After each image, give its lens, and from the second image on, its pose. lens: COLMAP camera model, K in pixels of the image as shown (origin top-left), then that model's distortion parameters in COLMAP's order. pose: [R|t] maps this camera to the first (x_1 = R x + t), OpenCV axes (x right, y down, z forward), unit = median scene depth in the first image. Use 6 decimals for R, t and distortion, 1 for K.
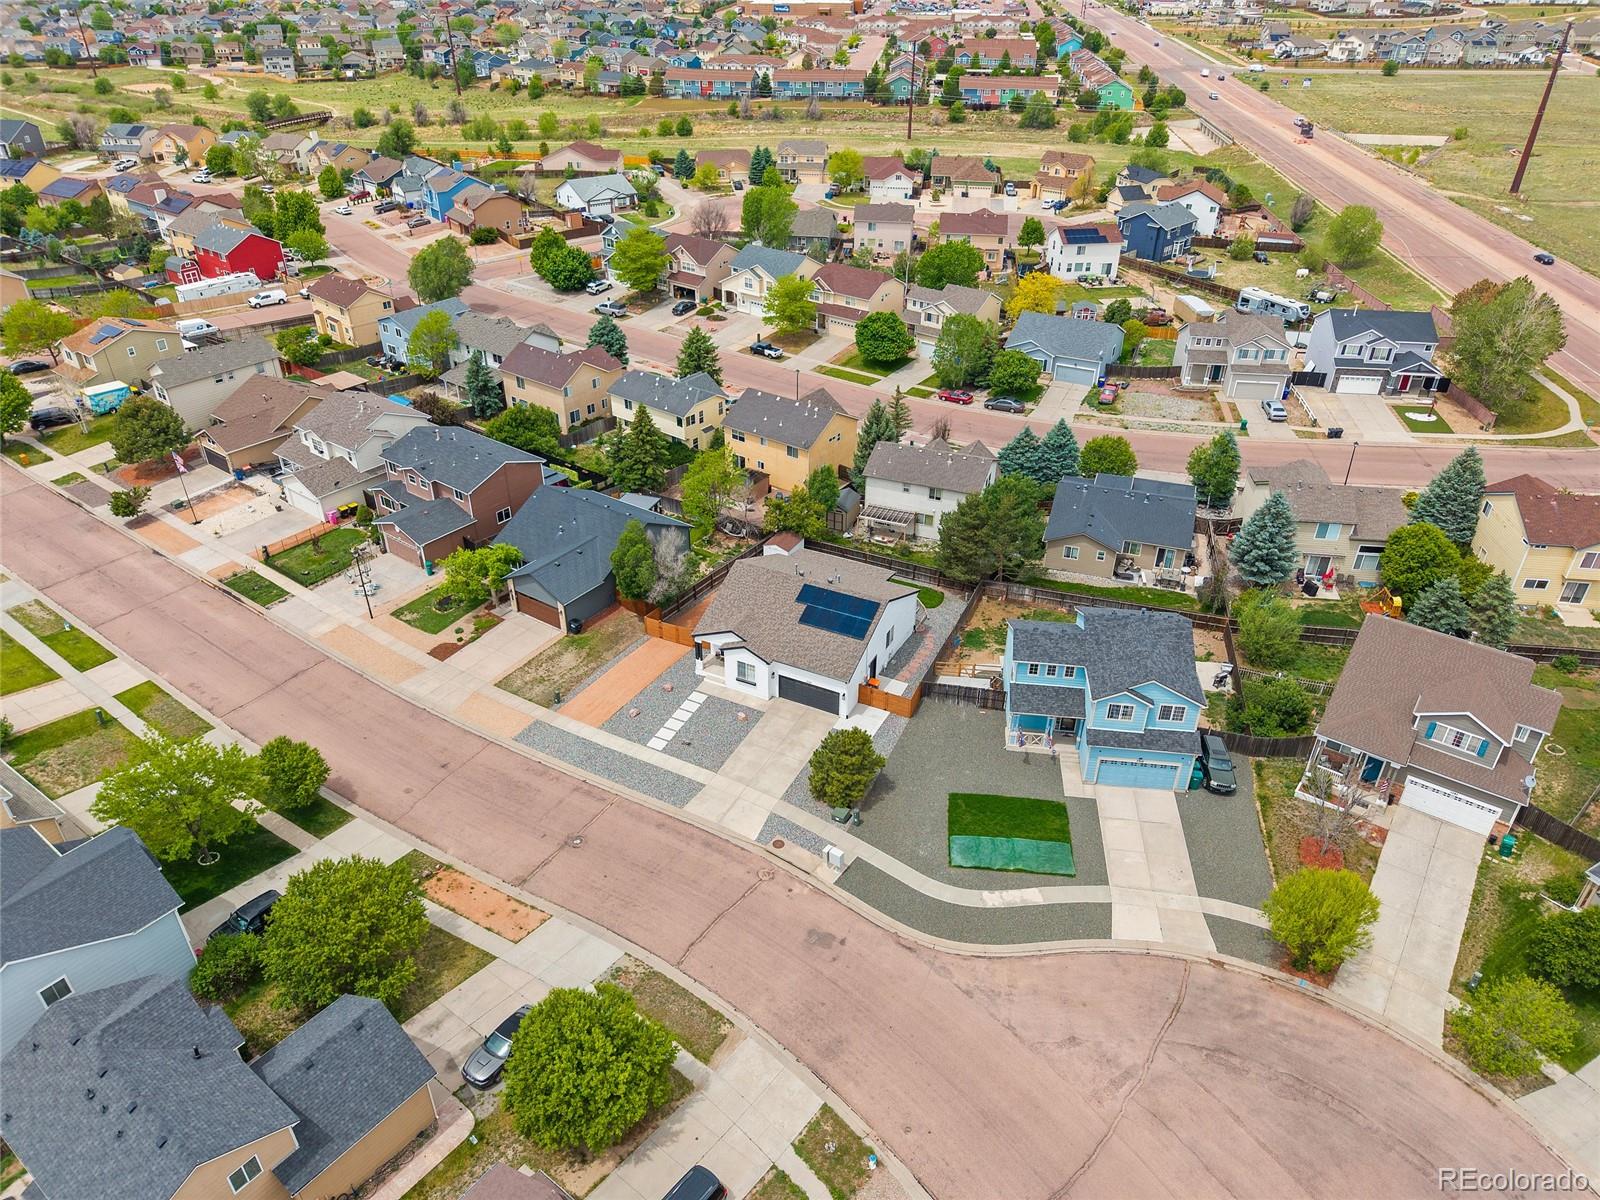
lens RADIAL K [[1084.3, 0, 796.8], [0, 1084.3, 606.6], [0, 0, 1]] dist [0.039477, -0.049438]
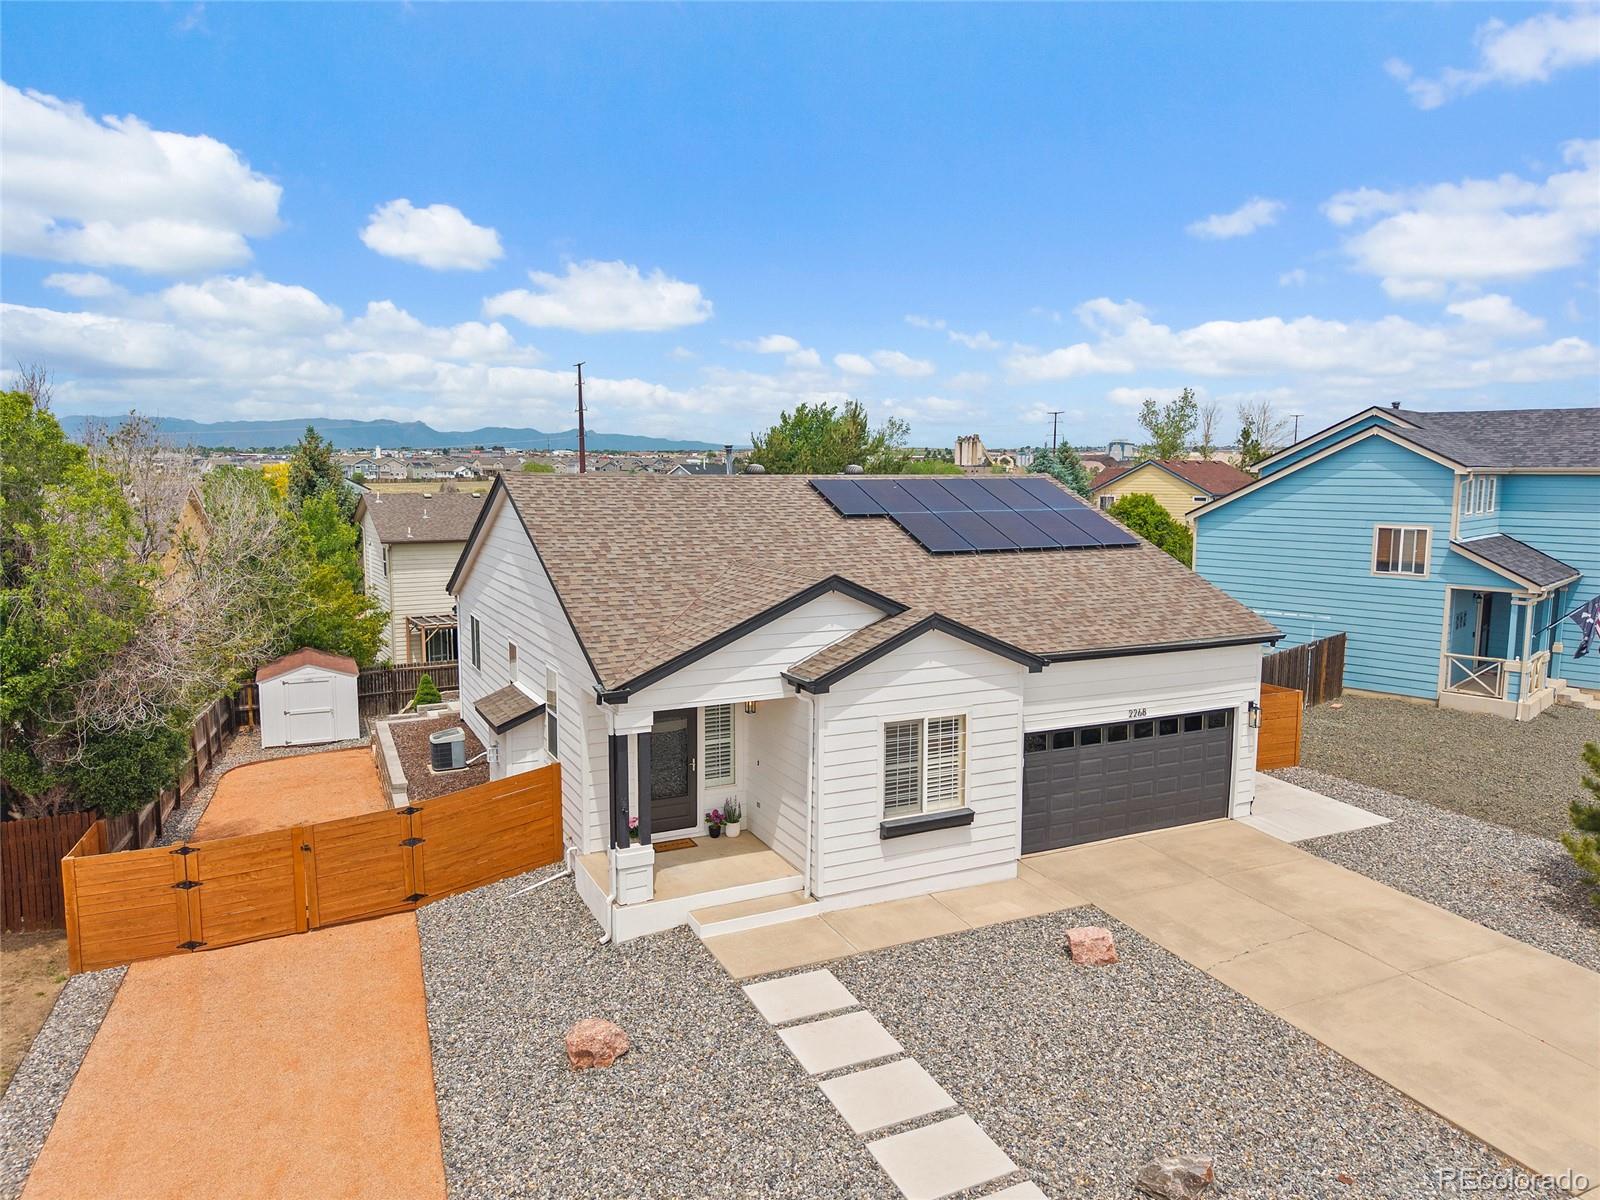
lens RADIAL K [[1084.3, 0, 796.8], [0, 1084.3, 606.6], [0, 0, 1]] dist [0.039477, -0.049438]
pose [[0.599618, -0.100741, 0.793921, -0.088688], [0.426601, 0.879583, -0.210585, 0.026097], [-0.677104, 0.464958, 0.570389, 0.348054]]
